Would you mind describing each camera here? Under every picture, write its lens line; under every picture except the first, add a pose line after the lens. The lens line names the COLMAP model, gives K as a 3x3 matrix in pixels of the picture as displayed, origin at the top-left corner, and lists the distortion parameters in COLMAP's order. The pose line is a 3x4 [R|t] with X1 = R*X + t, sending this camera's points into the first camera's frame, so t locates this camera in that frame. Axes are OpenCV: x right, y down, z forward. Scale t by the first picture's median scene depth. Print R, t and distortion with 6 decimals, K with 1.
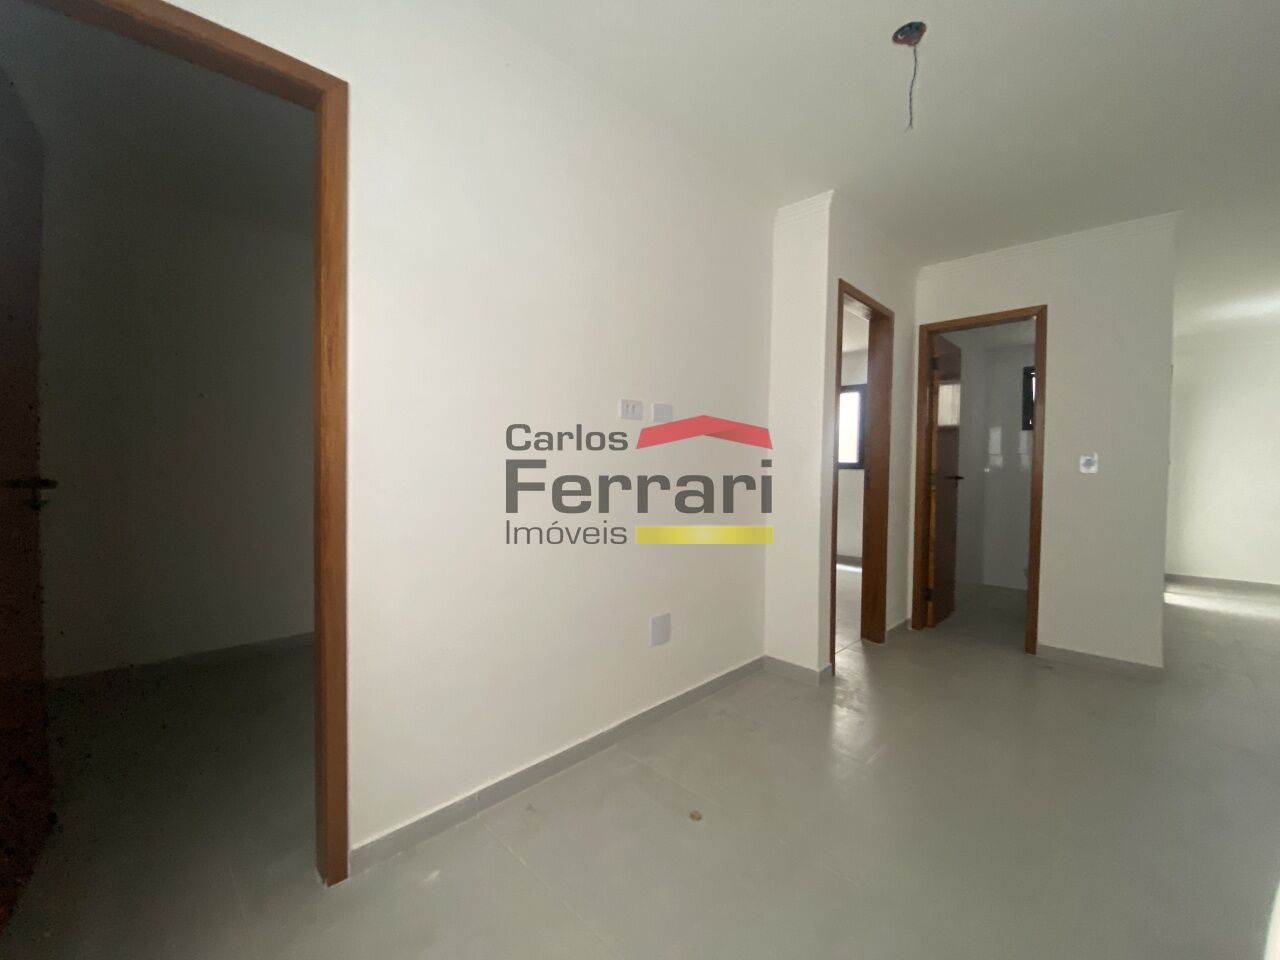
lens RADIAL K [[519.3, 0, 648.7], [0, 519.3, 476.9], [0, 0, 1]] dist [-0.014057, -0.000465]
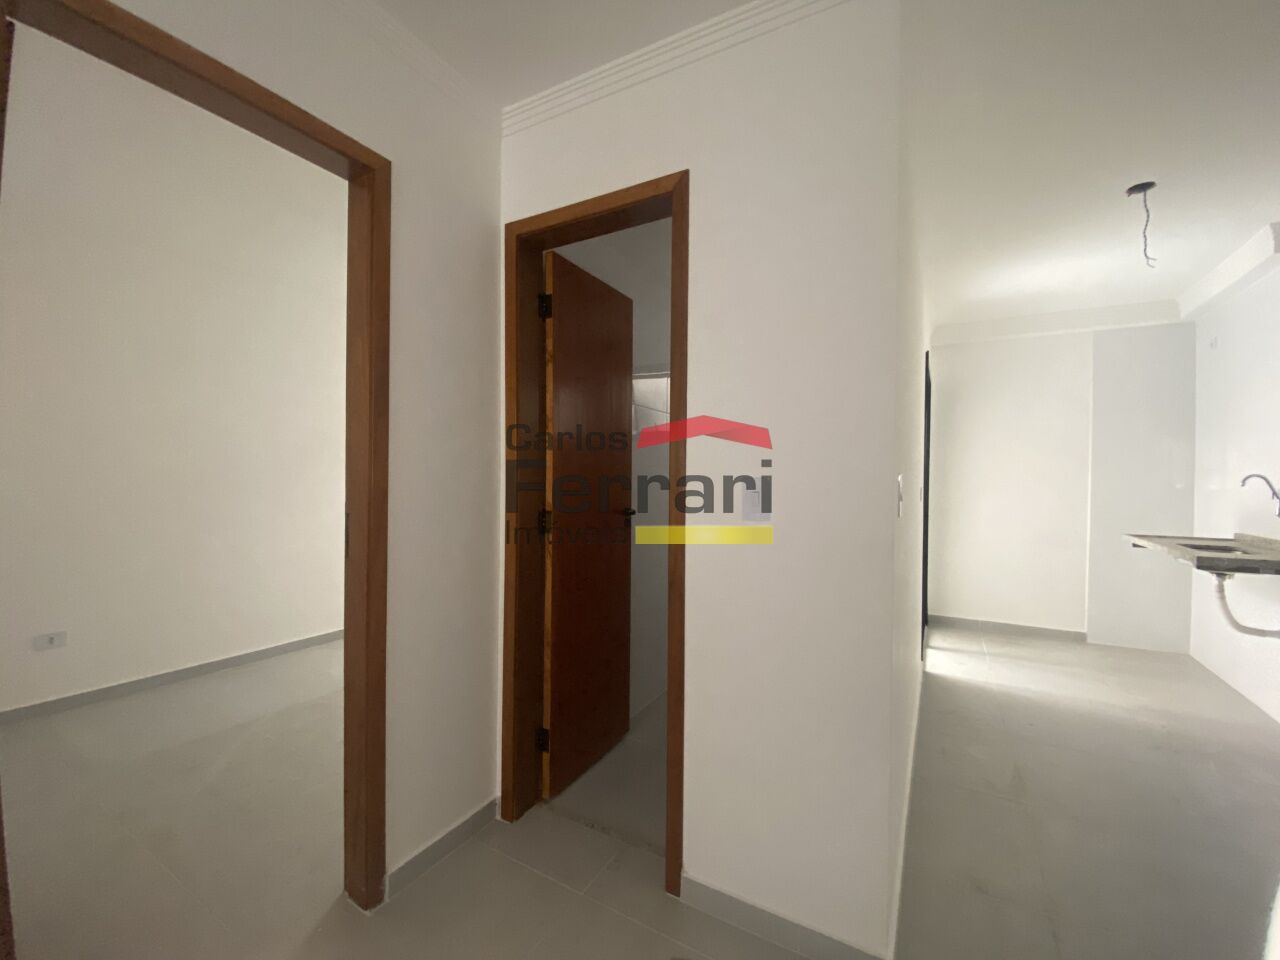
lens RADIAL K [[519.3, 0, 641.4], [0, 519.3, 480.6], [0, 0, 1]] dist [-0.014057, -0.000465]
pose [[0.965236, -0.015990, 0.260889, 0.514462], [0.019167, 0.999770, -0.009639, -0.032020], [-0.260675, 0.014304, 0.965321, 0.466600]]
